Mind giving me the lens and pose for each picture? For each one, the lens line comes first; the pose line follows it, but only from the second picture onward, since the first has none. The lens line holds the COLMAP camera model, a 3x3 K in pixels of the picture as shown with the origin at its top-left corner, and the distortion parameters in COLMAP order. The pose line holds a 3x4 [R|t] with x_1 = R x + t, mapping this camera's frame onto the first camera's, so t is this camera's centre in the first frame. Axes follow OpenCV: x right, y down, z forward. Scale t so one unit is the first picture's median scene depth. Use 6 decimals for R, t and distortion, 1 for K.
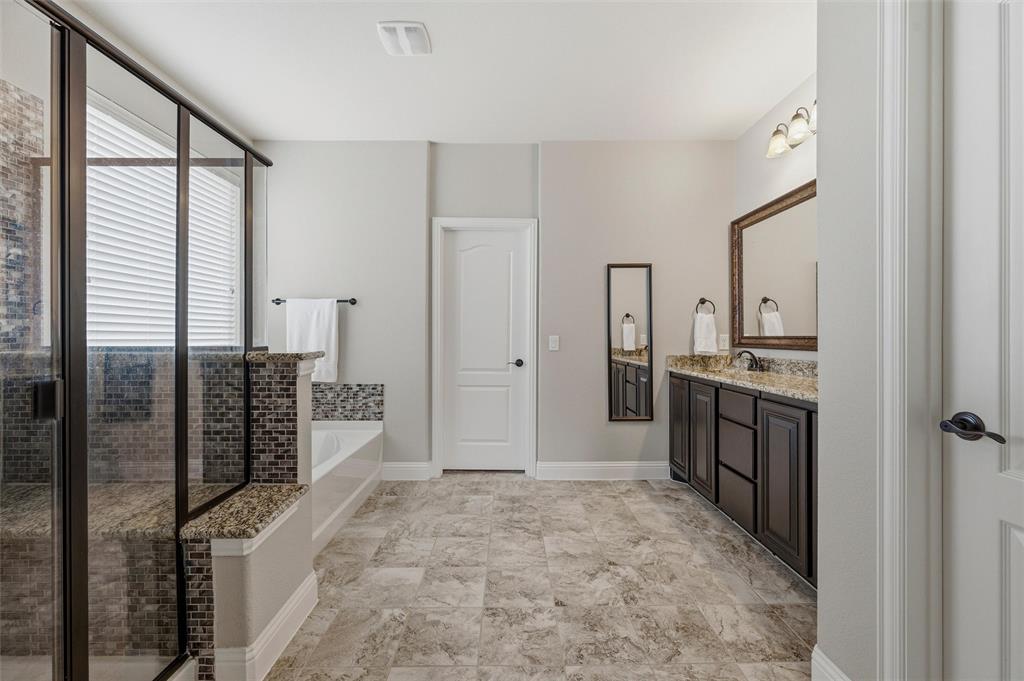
lens RADIAL K [[409.7, 0, 511.9], [0, 409.7, 337.5], [0, 0, 1]] dist [0.000267, -0.000526]
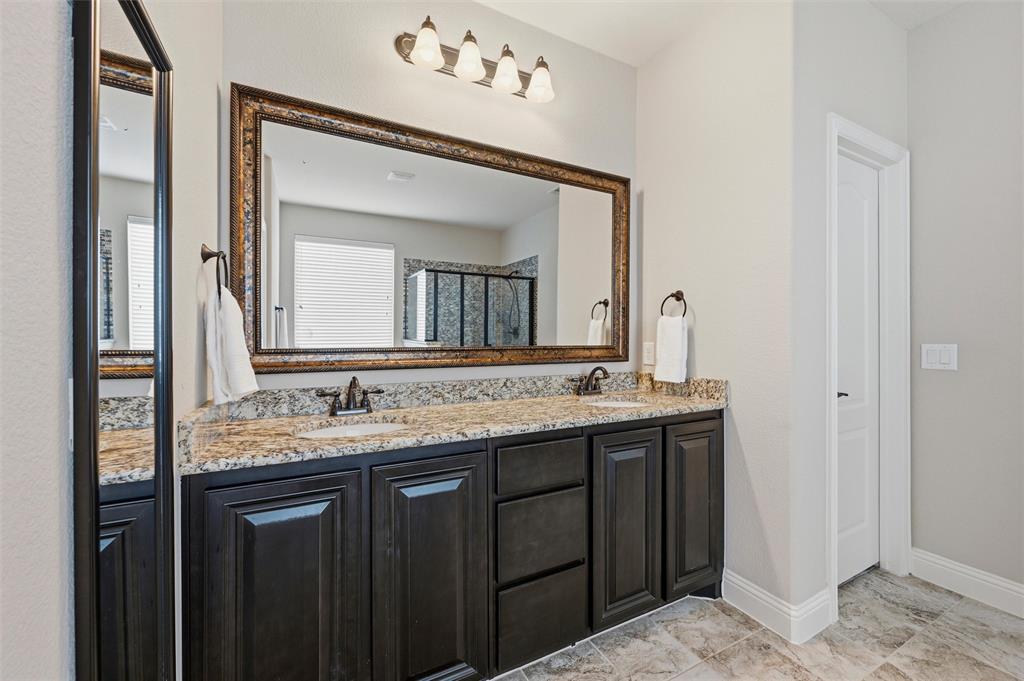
lens RADIAL K [[409.7, 0, 510.7], [0, 409.7, 344.2], [0, 0, 1]] dist [0.000267, -0.000526]
pose [[-0.455988, 0.012015, 0.889905, 0.028461], [0.009385, 0.999918, -0.008691, -0.001263], [-0.889937, 0.004389, -0.456063, 1.209114]]
